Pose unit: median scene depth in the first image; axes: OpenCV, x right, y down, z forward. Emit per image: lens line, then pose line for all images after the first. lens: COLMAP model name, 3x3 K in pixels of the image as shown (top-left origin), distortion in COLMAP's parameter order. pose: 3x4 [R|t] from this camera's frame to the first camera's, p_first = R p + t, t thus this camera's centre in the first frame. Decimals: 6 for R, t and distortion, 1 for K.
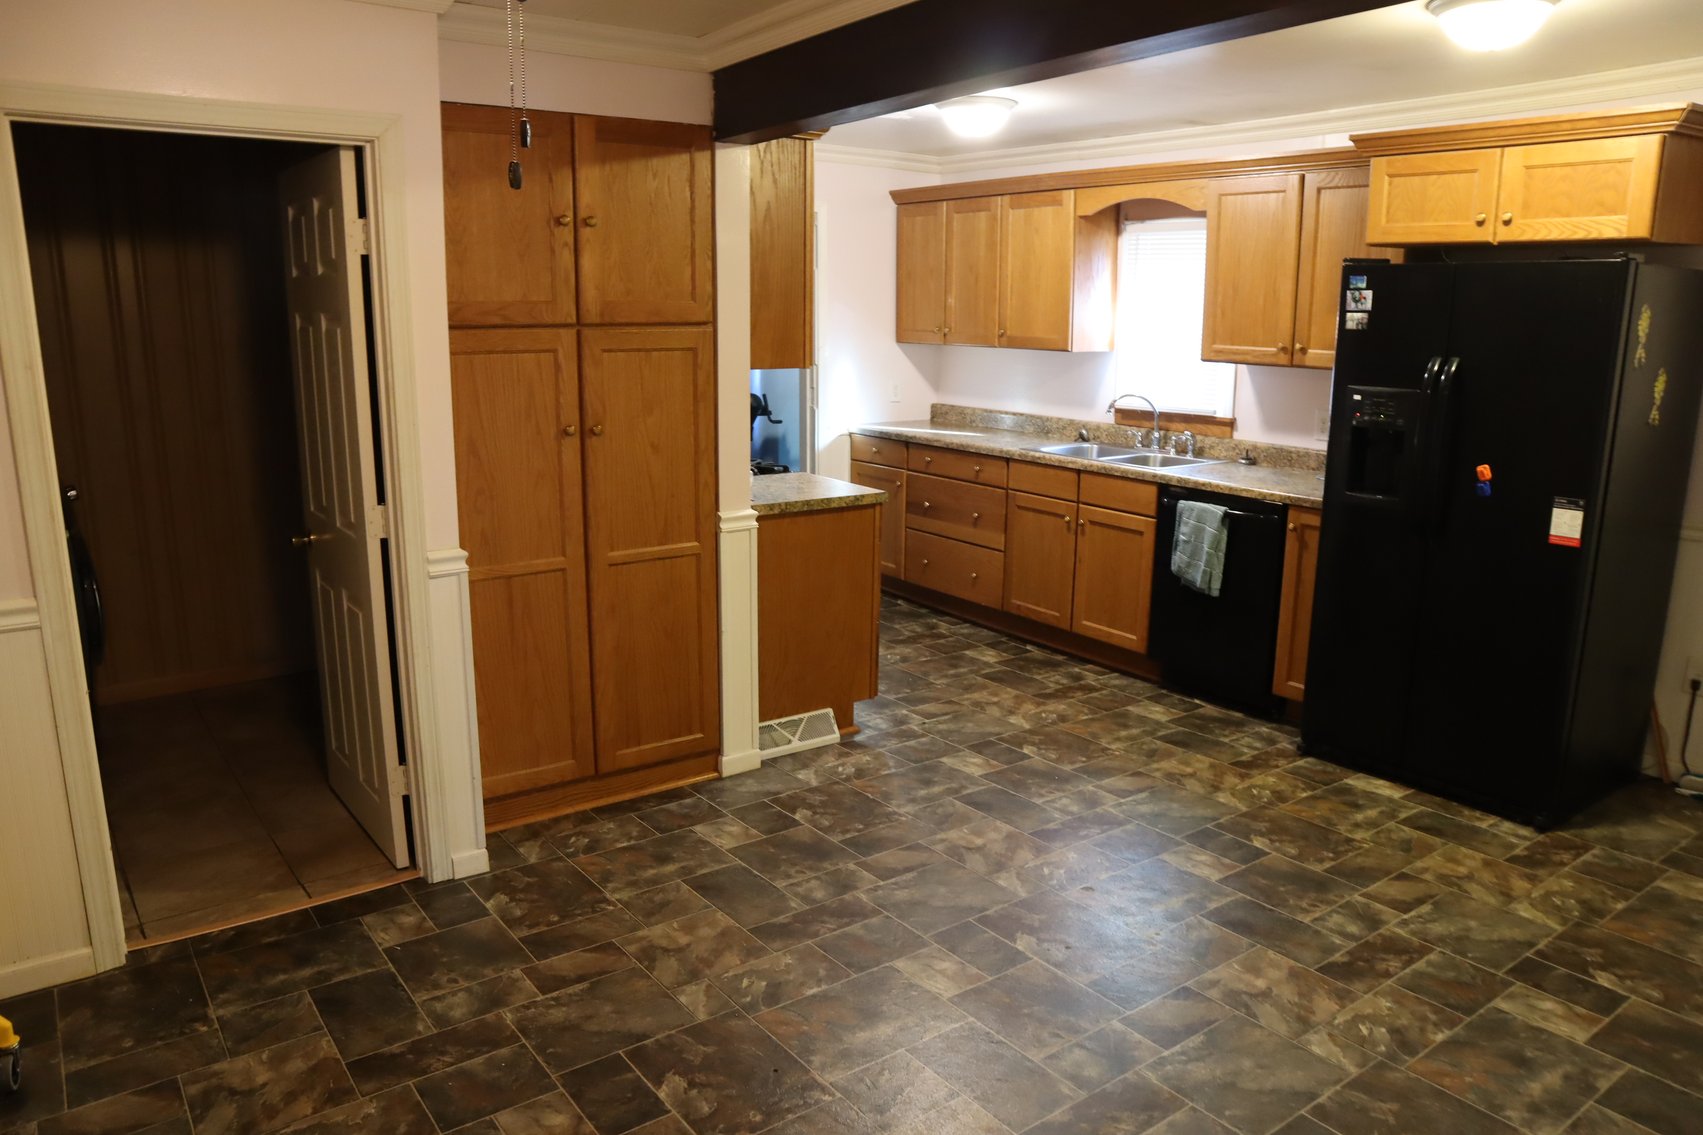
lens RADIAL K [[1199.0, 0, 858.4], [0, 1199.0, 575.3], [0, 0, 1]] dist [-0.080957, 0.030314]
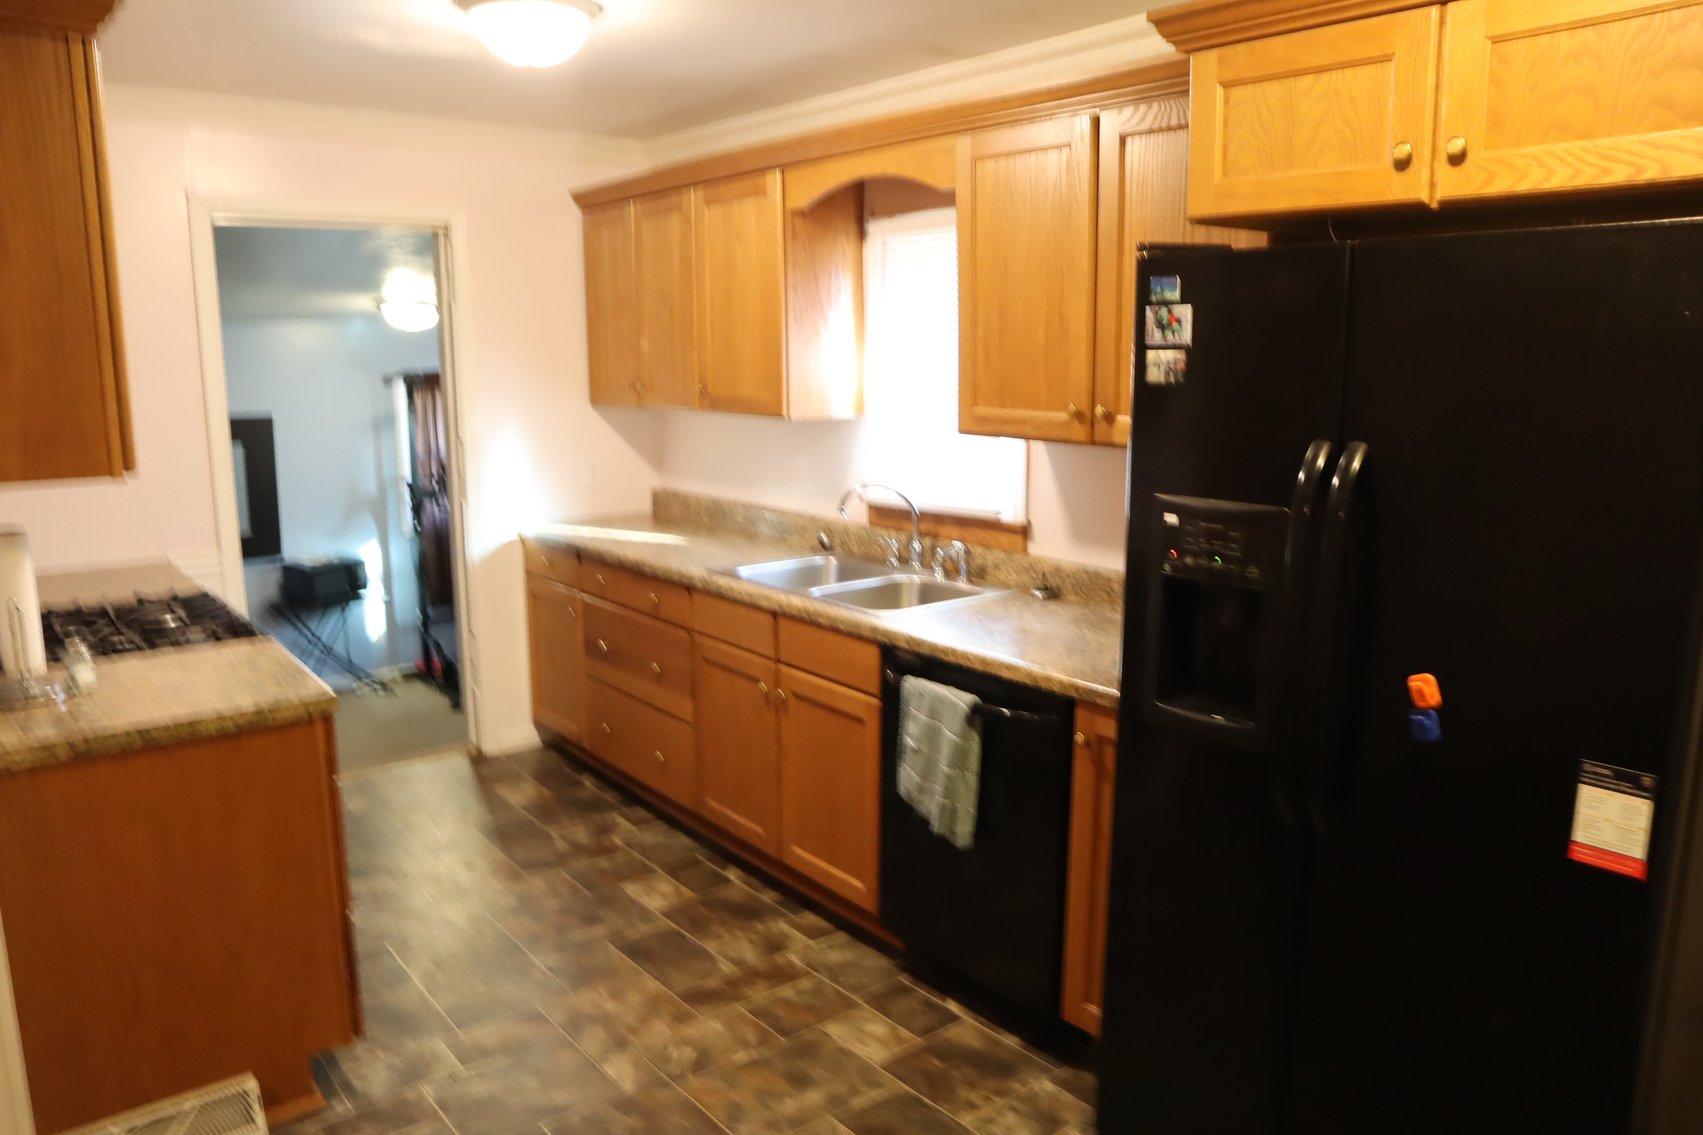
lens RADIAL K [[1182.1, 0, 852.9], [0, 1182.1, 586.2], [0, 0, 1]] dist [-0.125286, 0.077070]
pose [[0.999146, -0.016623, 0.037823, 0.219121], [0.017635, 0.999491, -0.026597, -0.090943], [-0.037362, 0.027241, 0.998930, 0.417048]]
